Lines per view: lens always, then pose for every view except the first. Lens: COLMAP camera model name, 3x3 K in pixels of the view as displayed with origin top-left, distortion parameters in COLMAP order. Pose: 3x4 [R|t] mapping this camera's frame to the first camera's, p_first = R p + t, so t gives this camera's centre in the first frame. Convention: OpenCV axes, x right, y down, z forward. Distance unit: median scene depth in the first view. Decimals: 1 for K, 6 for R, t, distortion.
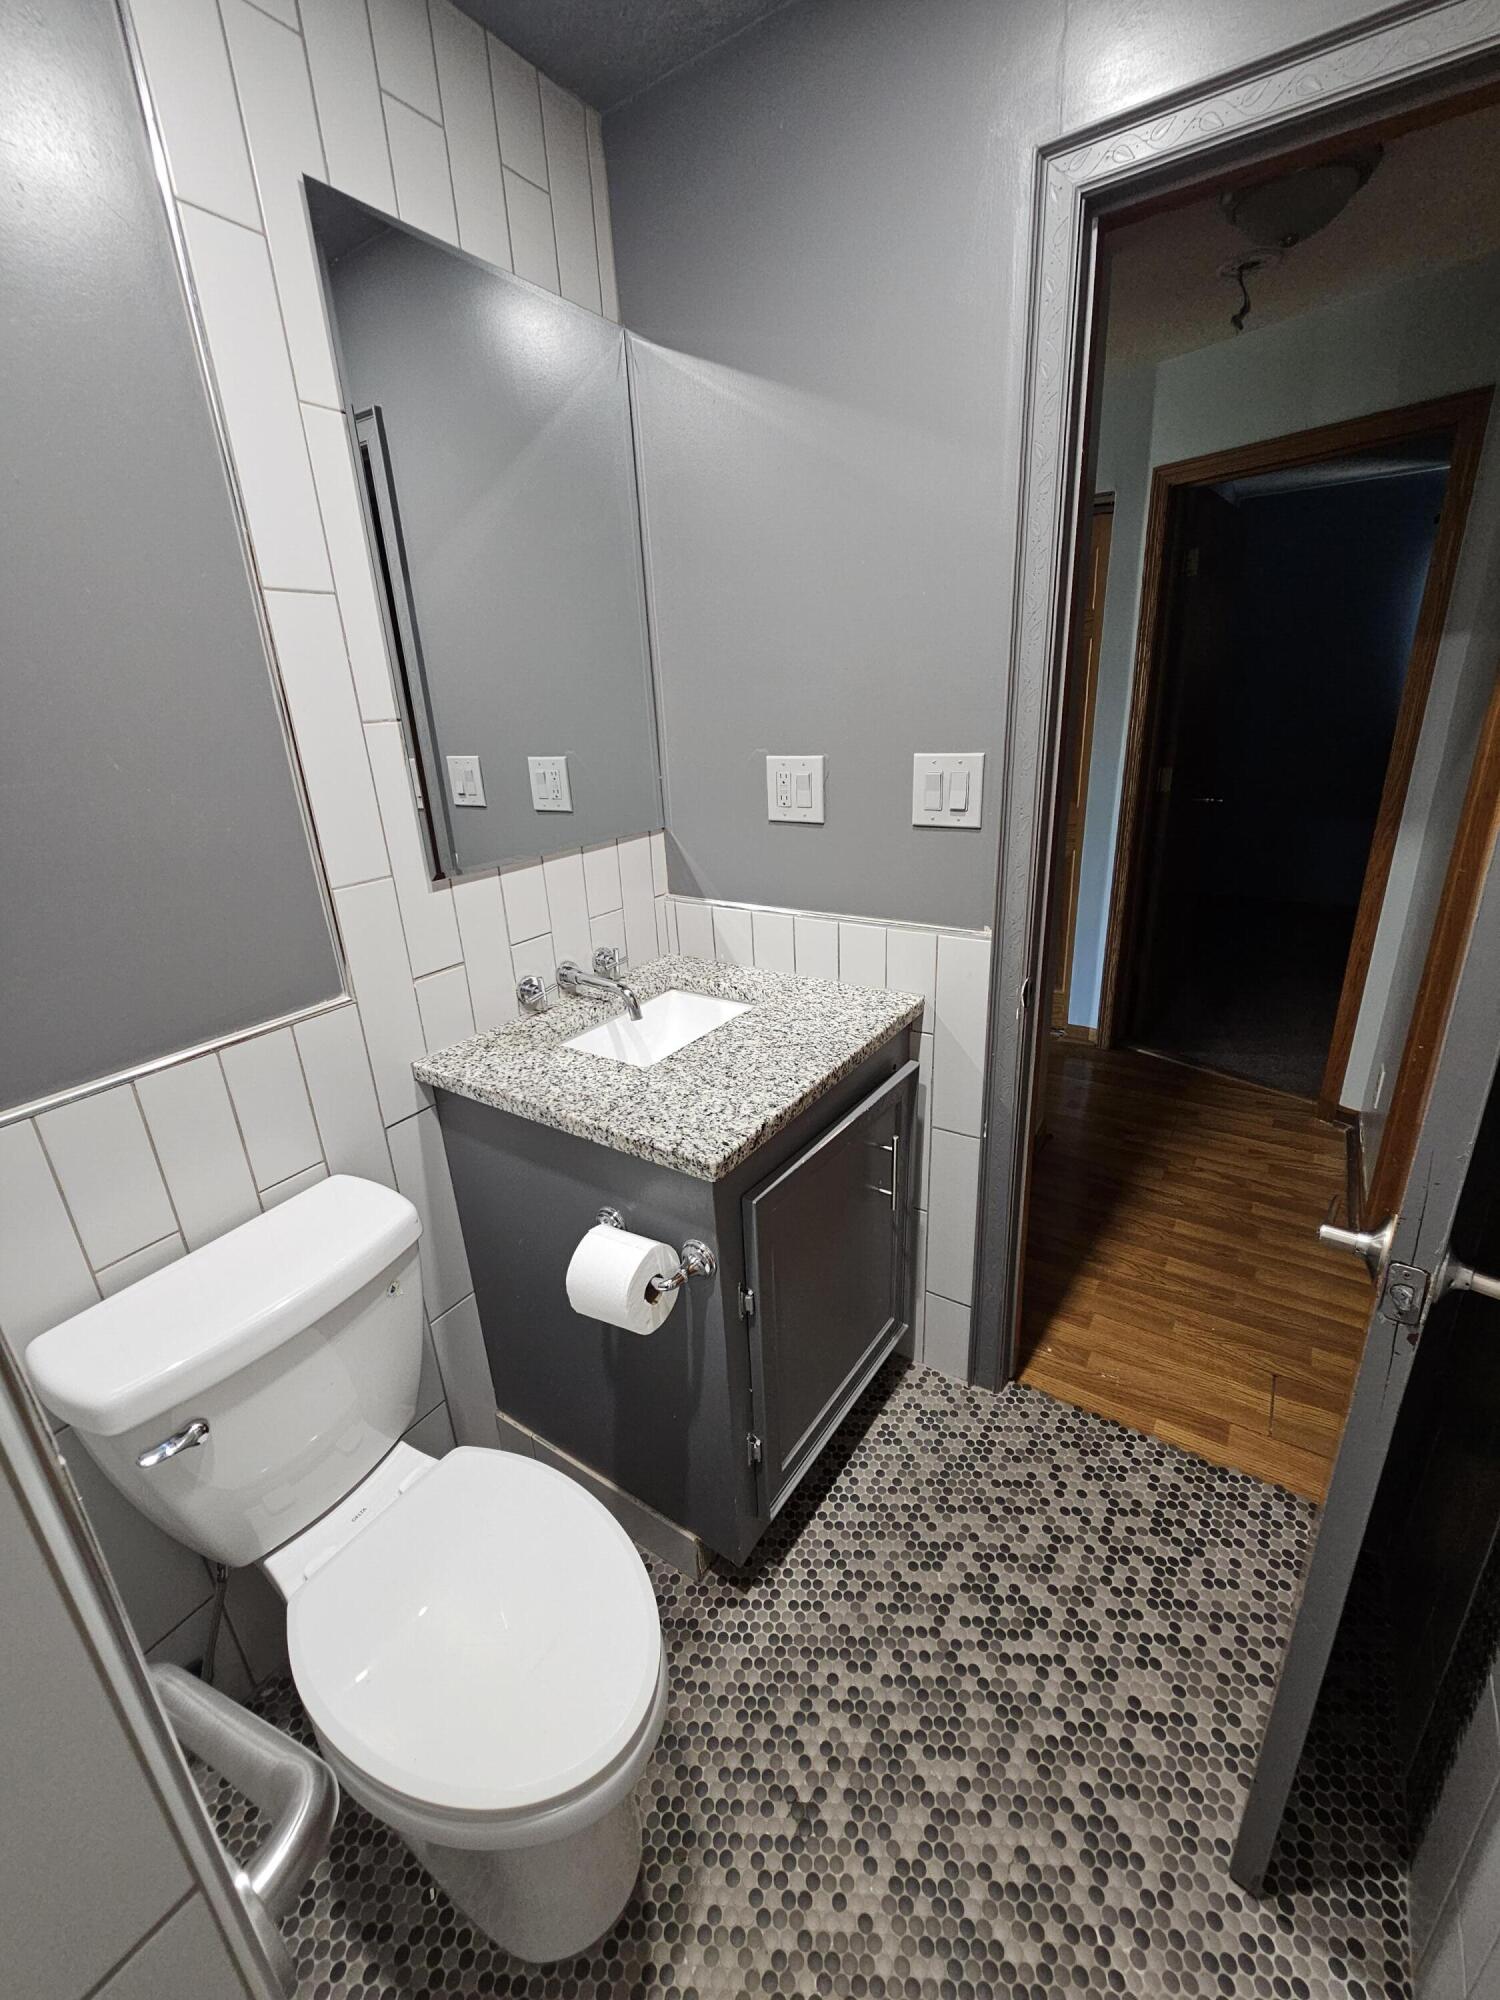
lens RADIAL K [[817.3, 0, 746.2], [0, 817.3, 990.2], [0, 0, 1]] dist [-0.006949, 0.000458]
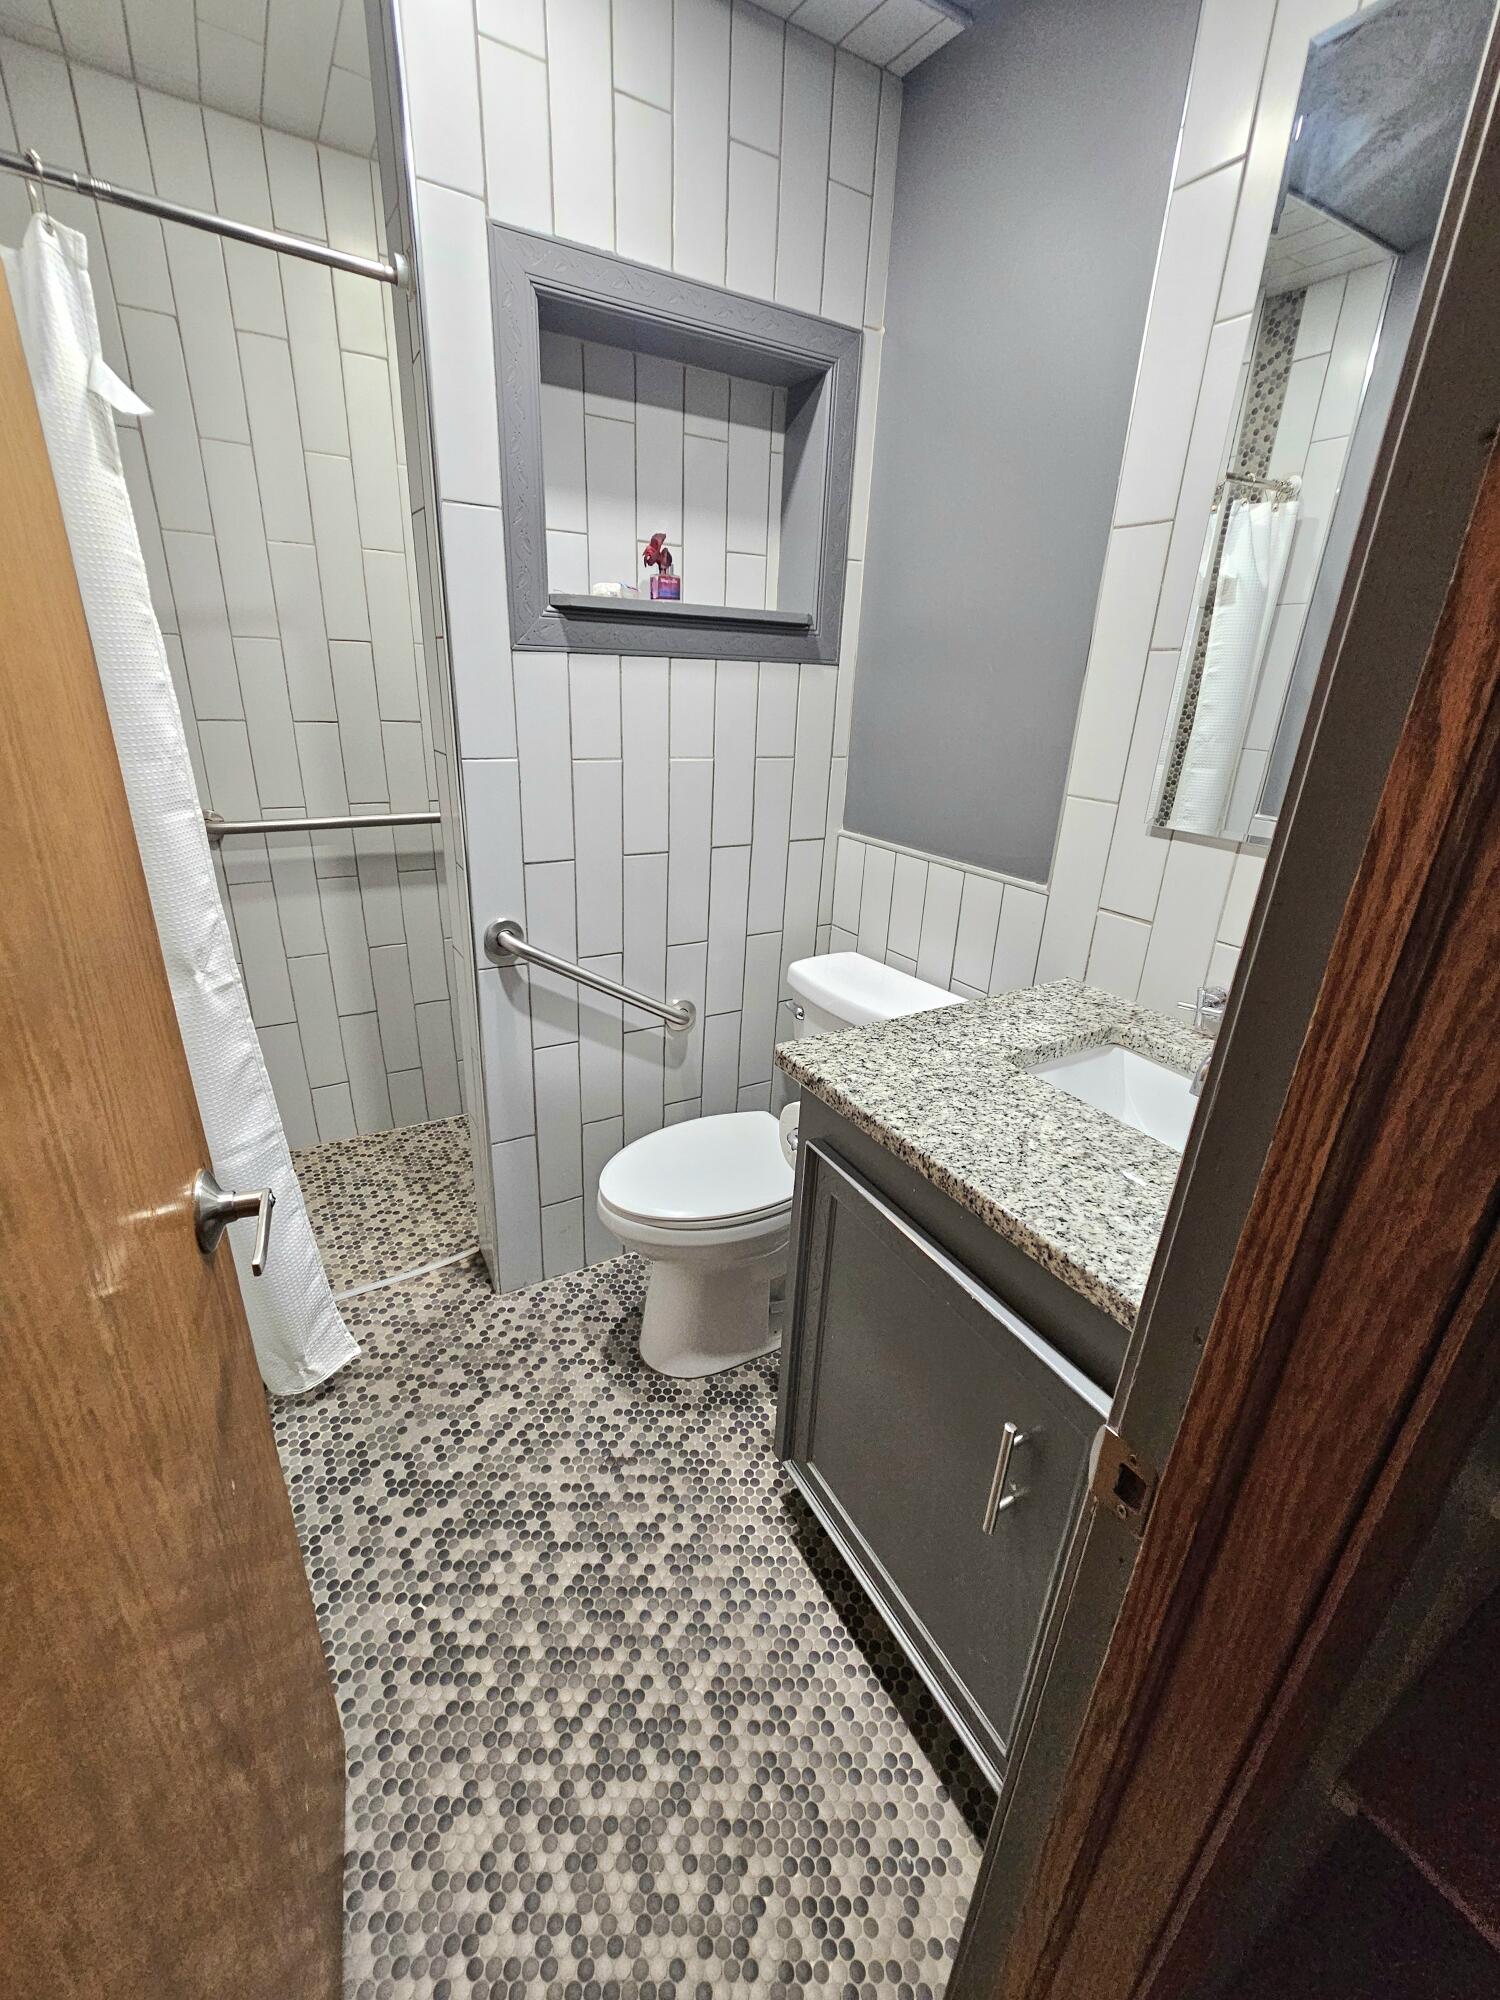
lens RADIAL K [[817.3, 0, 746.2], [0, 817.3, 1003.3], [0, 0, 1]] dist [-0.006949, 0.000458]
pose [[-0.432263, 0.365588, -0.824314, 0.713181], [-0.320846, 0.791955, 0.519485, -0.326597], [0.842738, 0.489032, -0.225036, 0.964999]]
